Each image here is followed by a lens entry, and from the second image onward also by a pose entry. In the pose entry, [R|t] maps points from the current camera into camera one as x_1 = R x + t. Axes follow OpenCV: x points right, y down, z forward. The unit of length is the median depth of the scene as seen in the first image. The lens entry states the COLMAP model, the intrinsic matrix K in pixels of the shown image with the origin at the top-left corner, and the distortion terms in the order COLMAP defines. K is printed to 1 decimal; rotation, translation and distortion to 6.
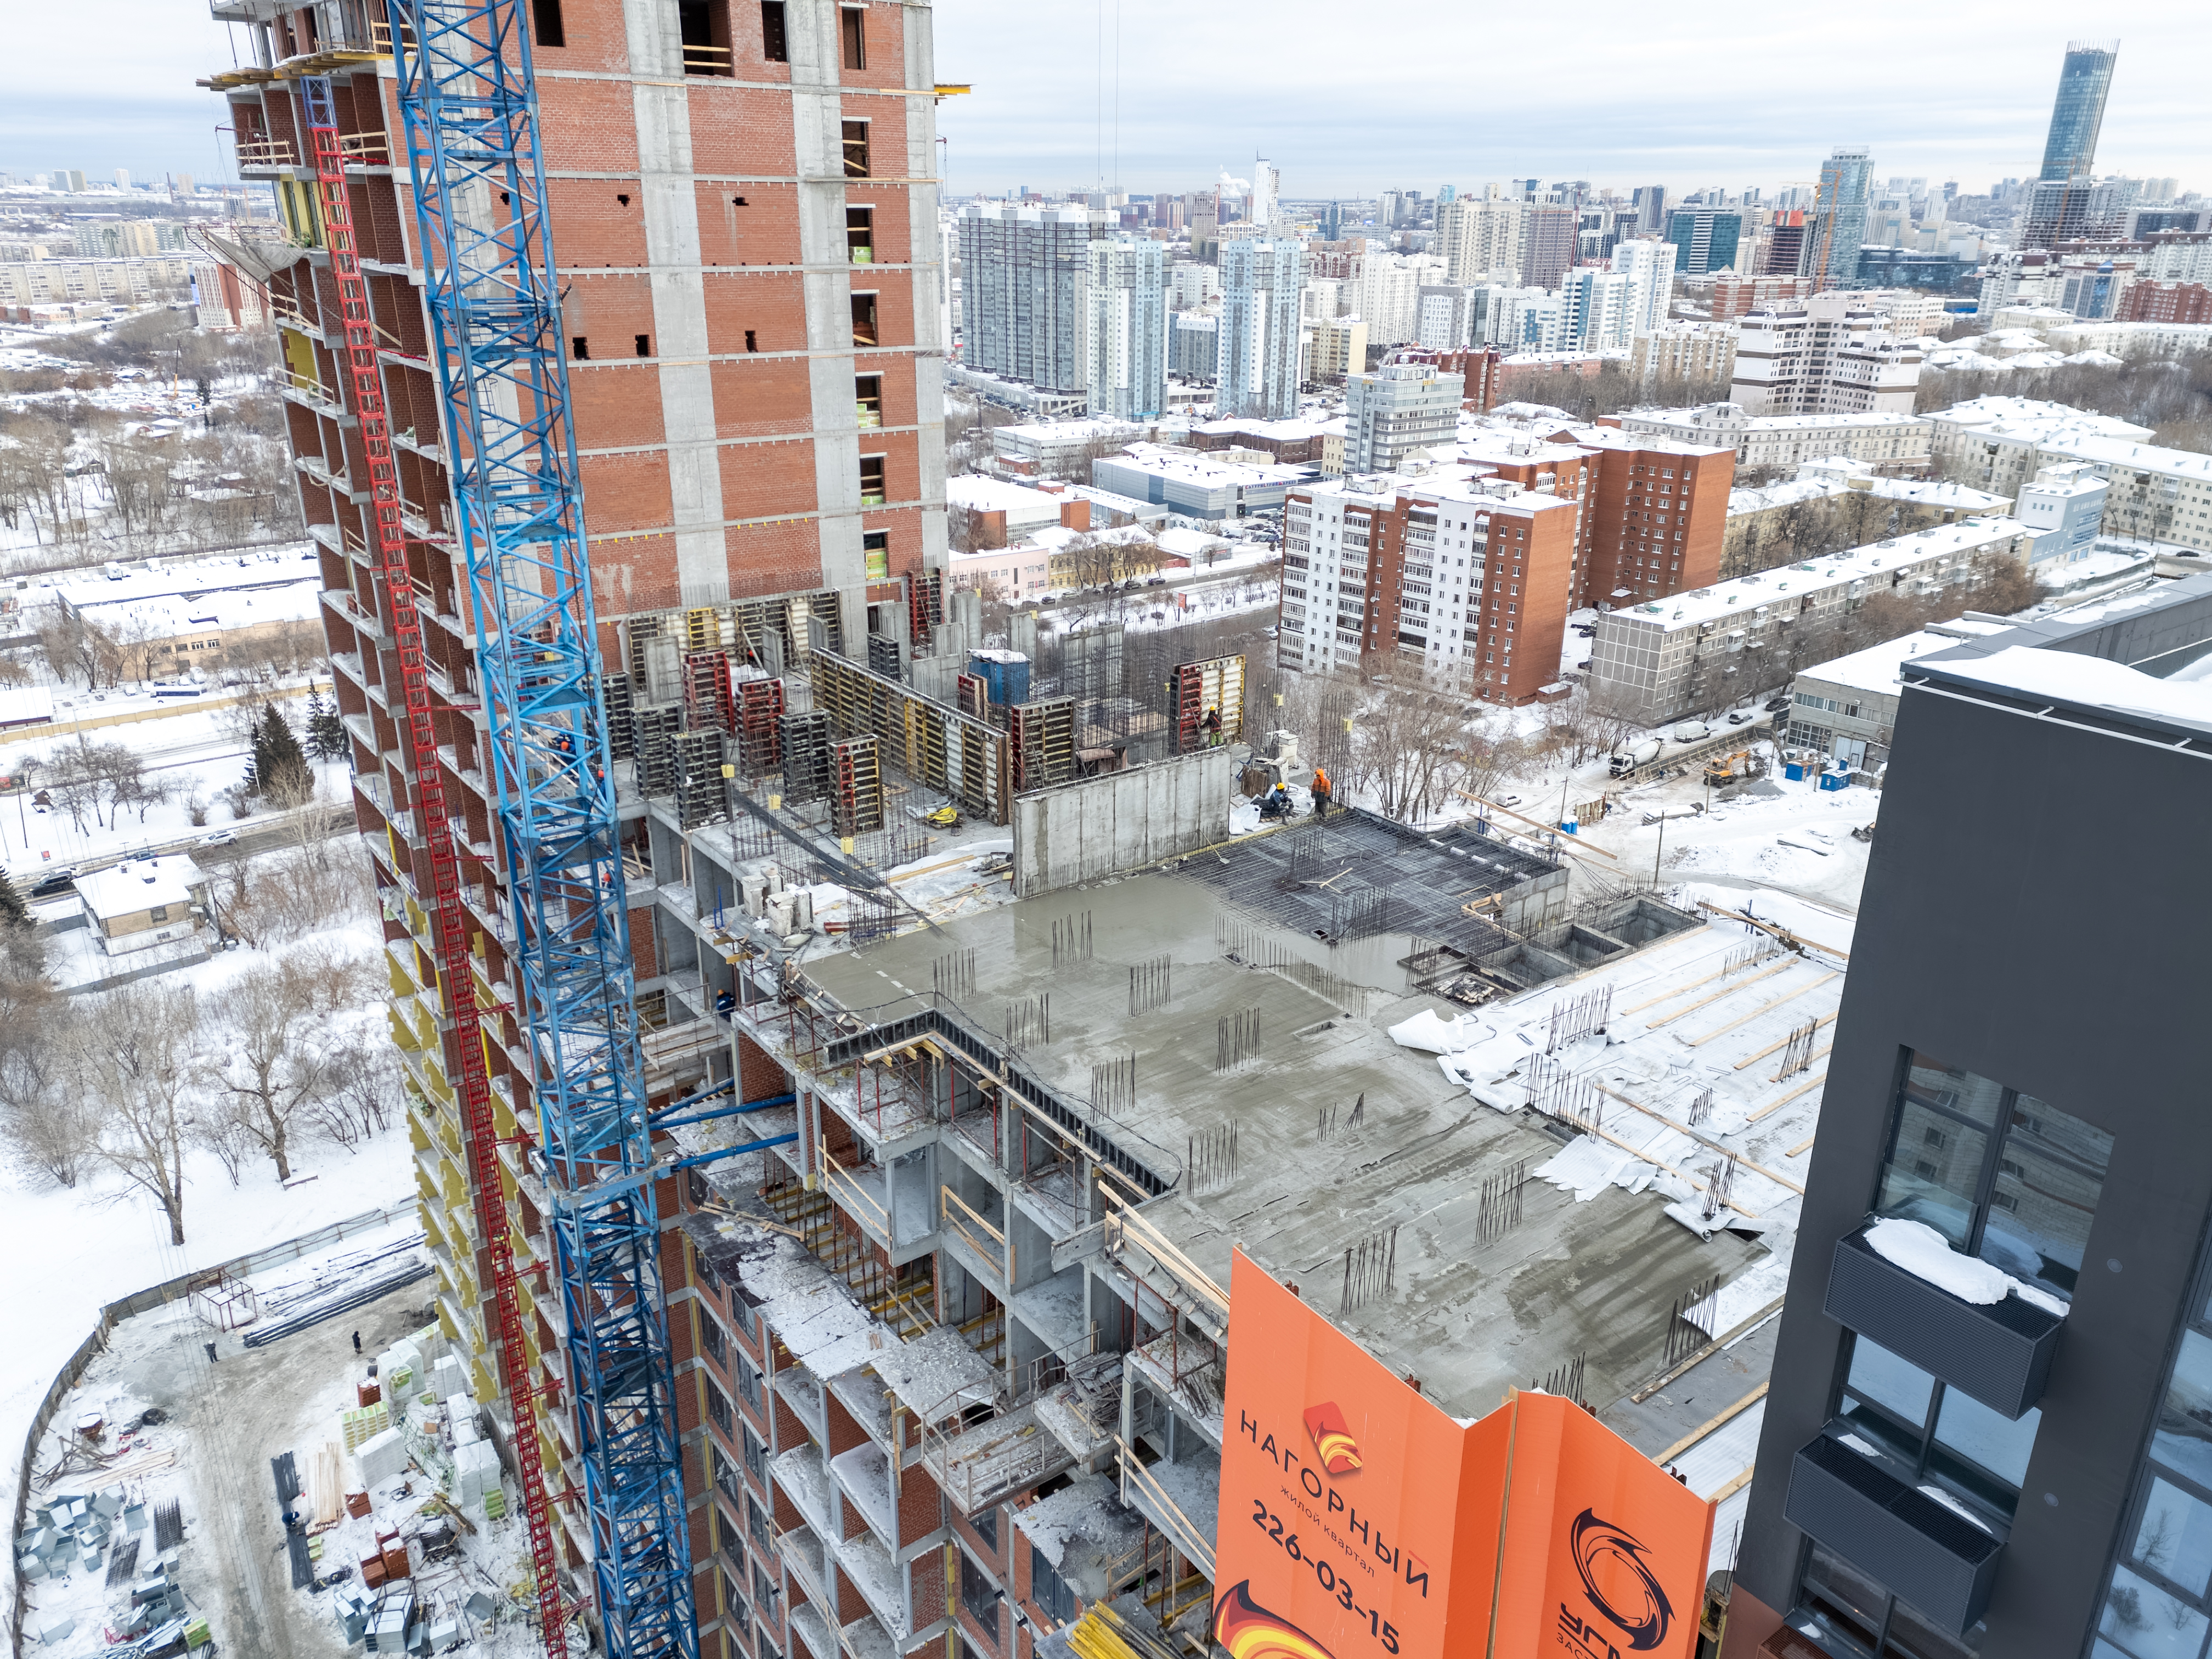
lens RADIAL K [[1599.4, 0, 1100.5], [0, 1599.4, 829.2], [0, 0, 1]] dist [0.098431, -0.093584]
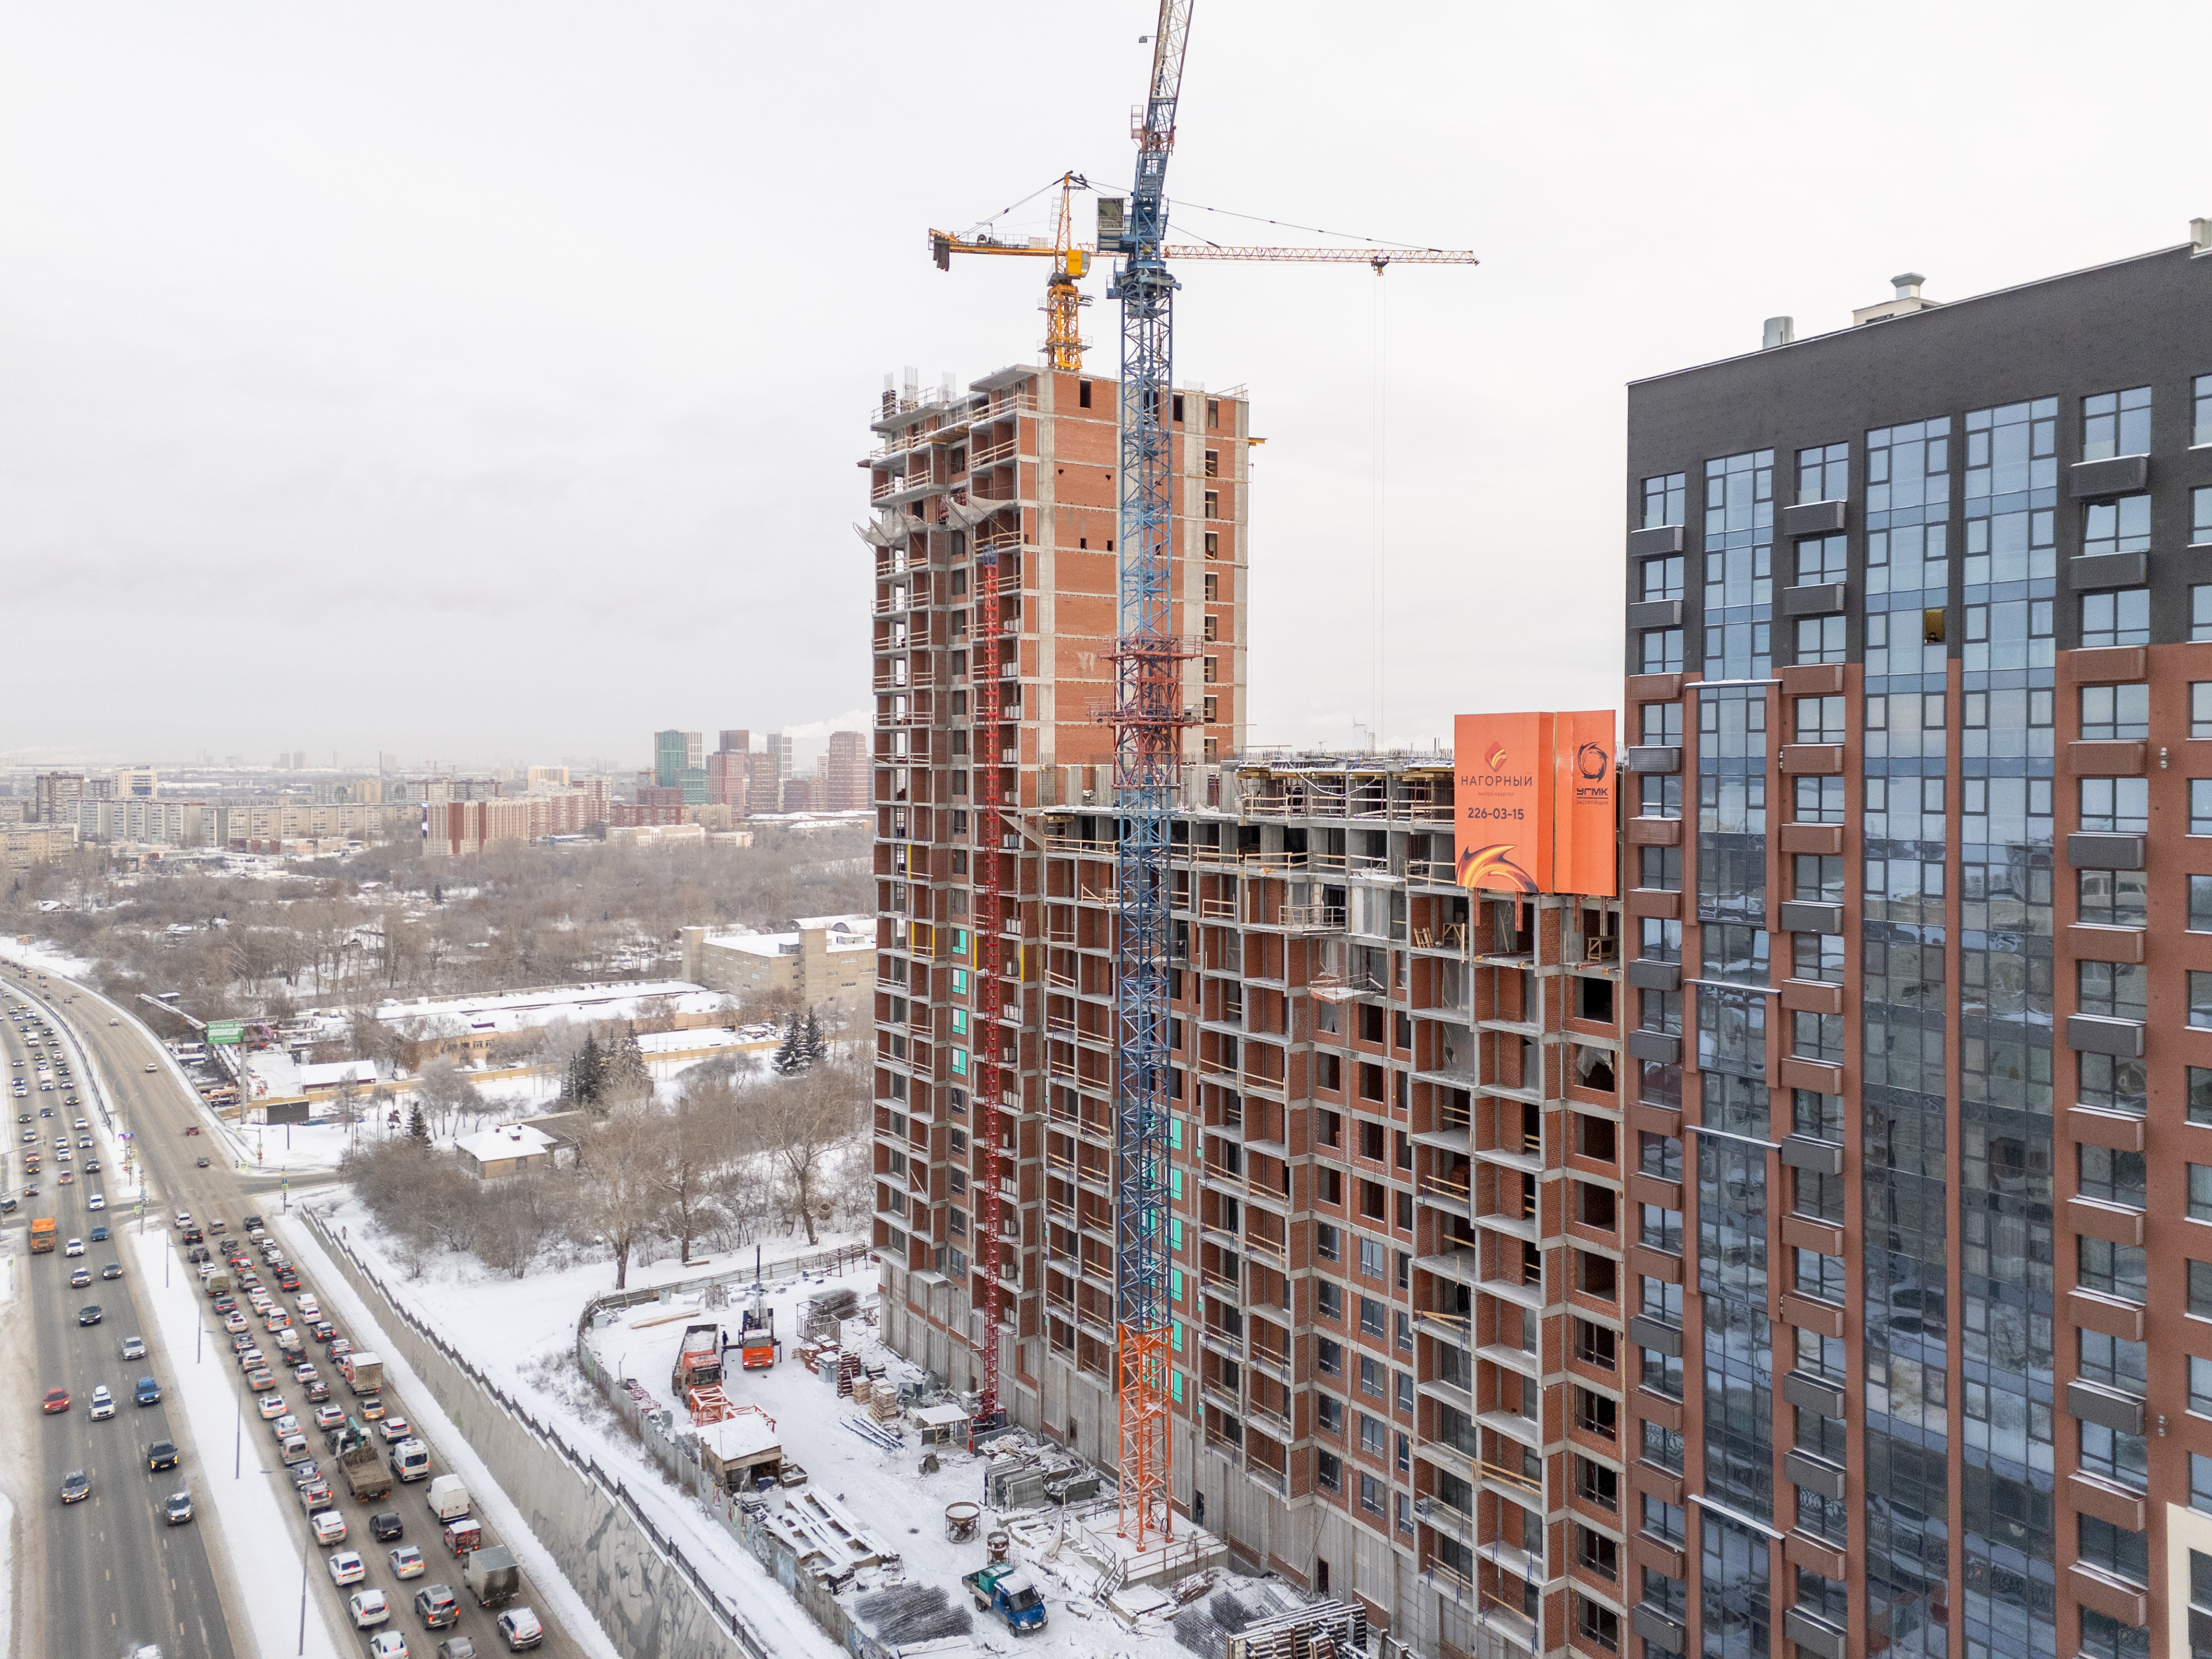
lens RADIAL K [[1599.4, 0, 1100.5], [0, 1599.4, 829.2], [0, 0, 1]] dist [0.098431, -0.093584]
pose [[0.997963, -0.002526, -0.063752, -0.016368], [-0.018518, 0.944739, -0.327301, 0.065696], [0.061056, 0.327815, 0.942767, -0.072462]]
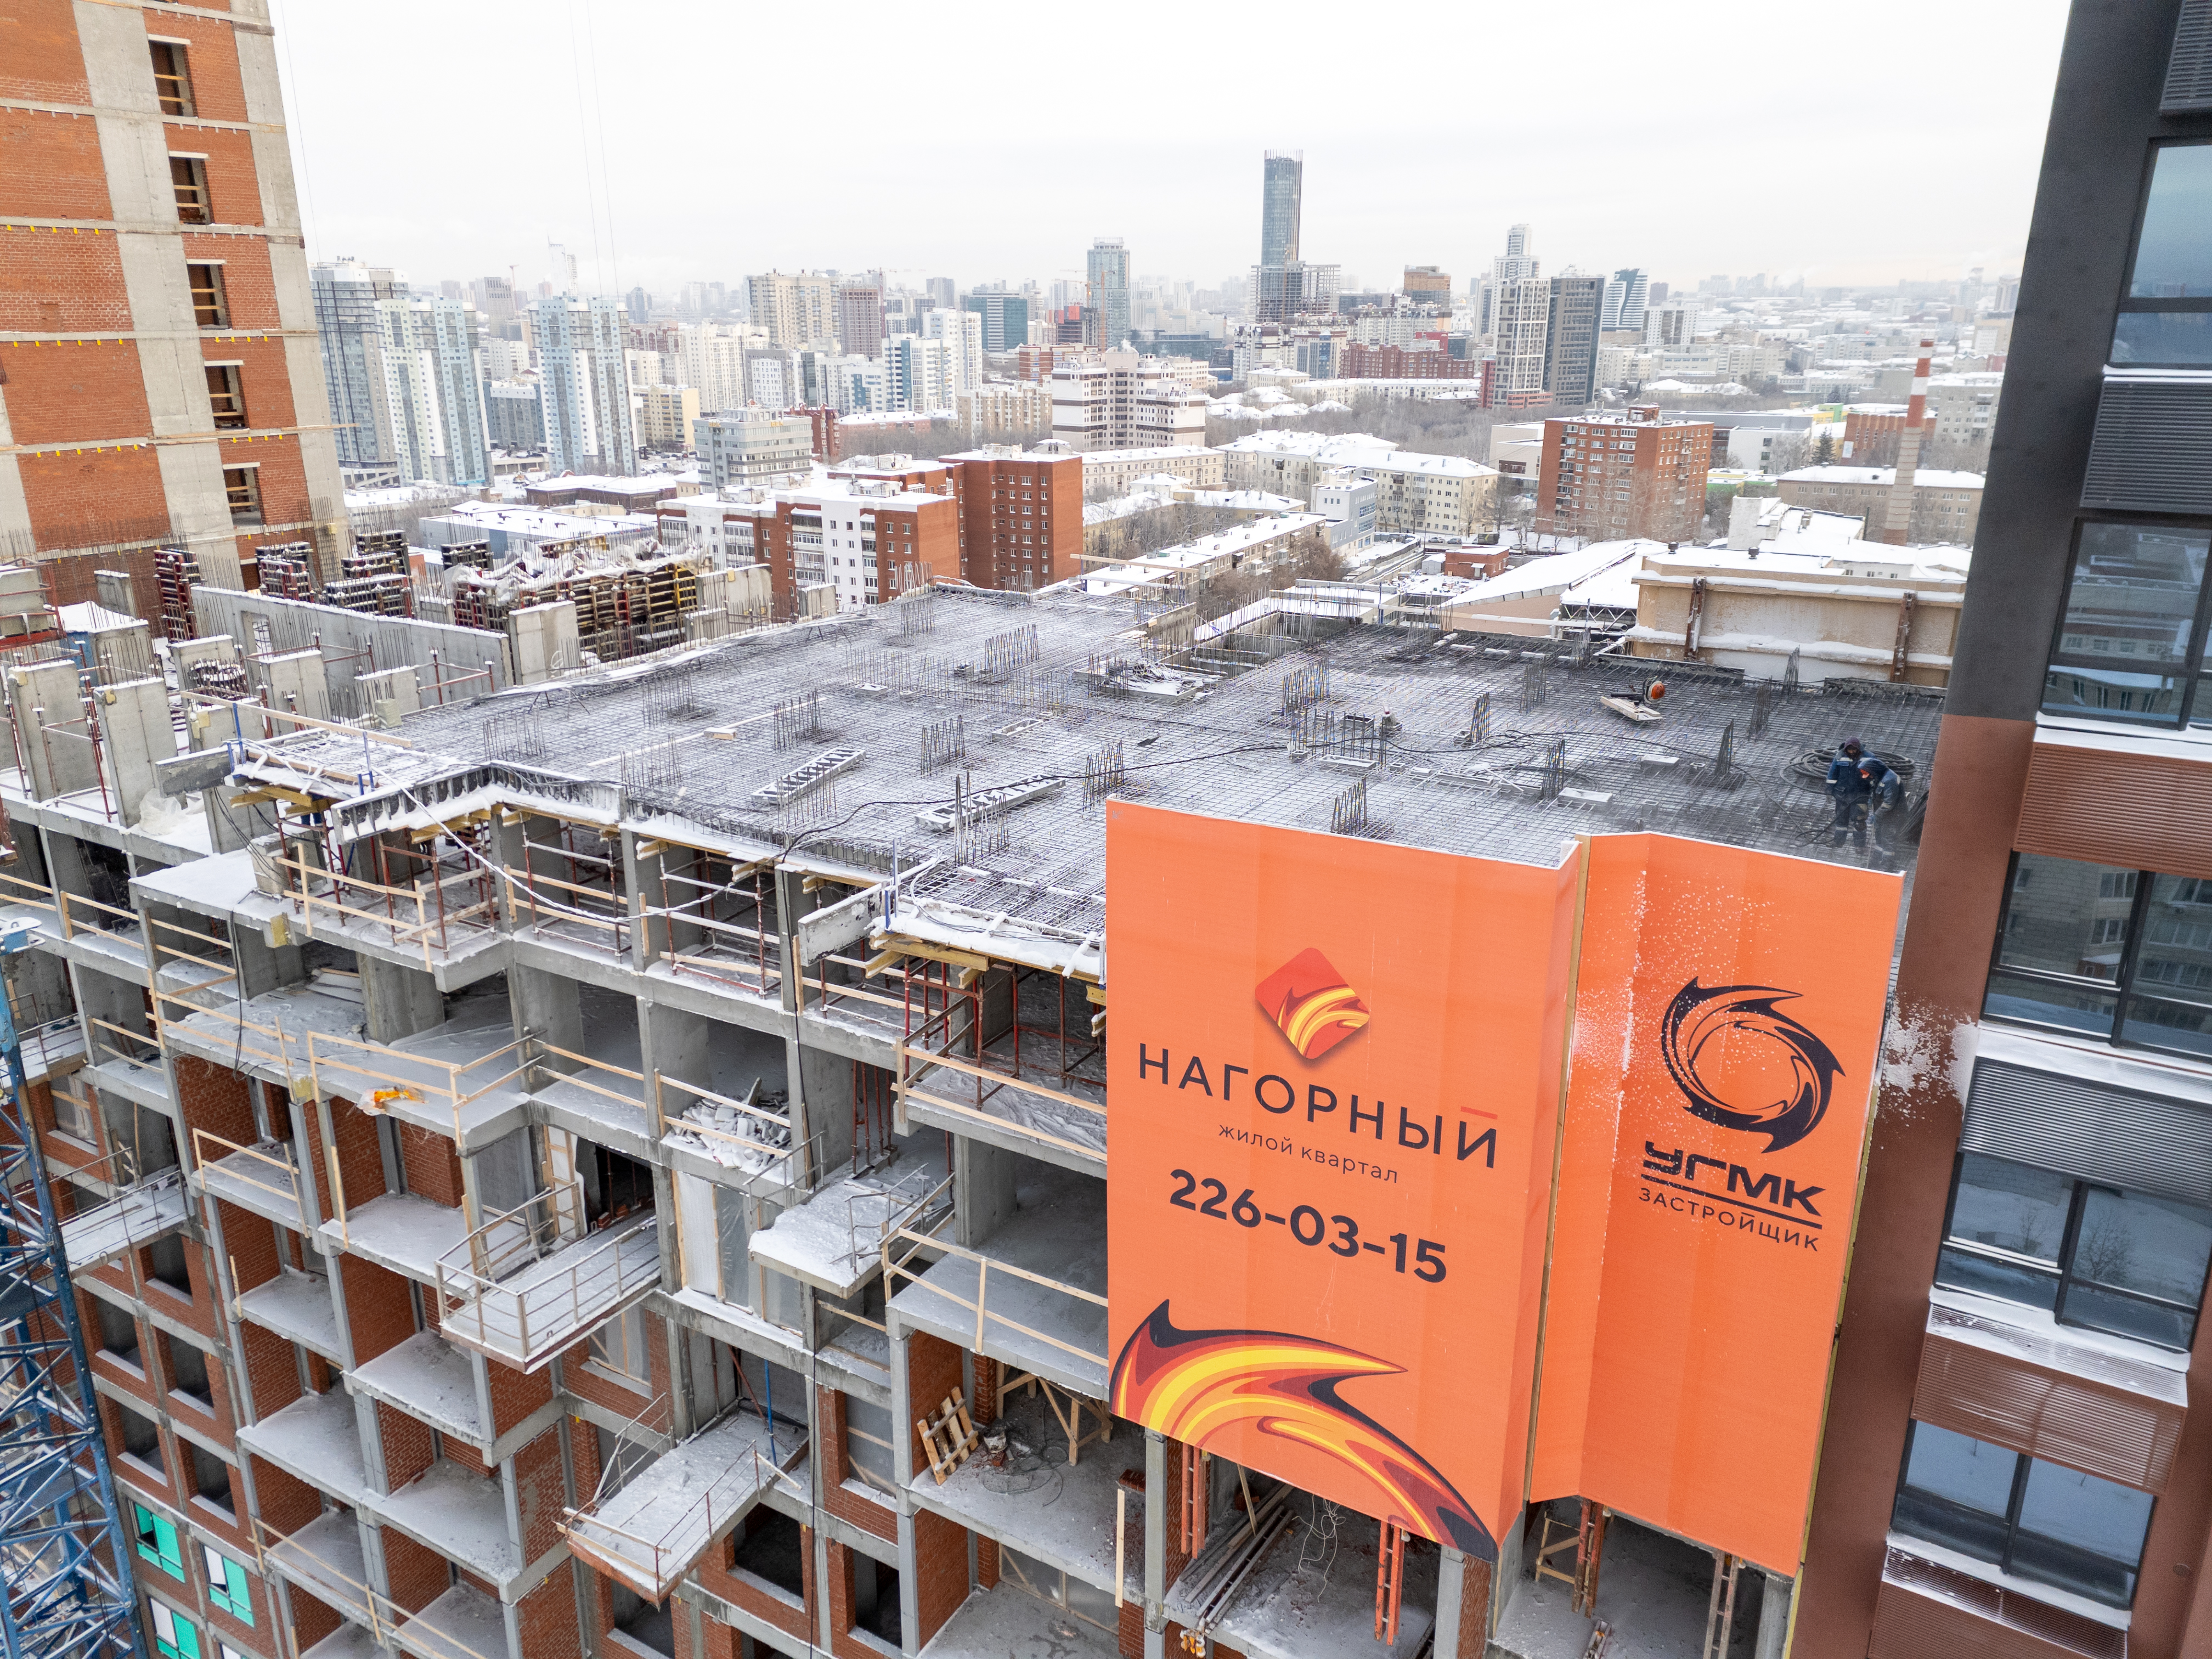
lens RADIAL K [[1599.4, 0, 1100.5], [0, 1599.4, 829.2], [0, 0, 1]] dist [0.098431, -0.093584]
pose [[0.921459, -0.128409, 0.366639, -0.007587], [0.146867, 0.988894, -0.022773, 0.016949], [-0.359643, 0.074831, 0.930085, 0.017373]]
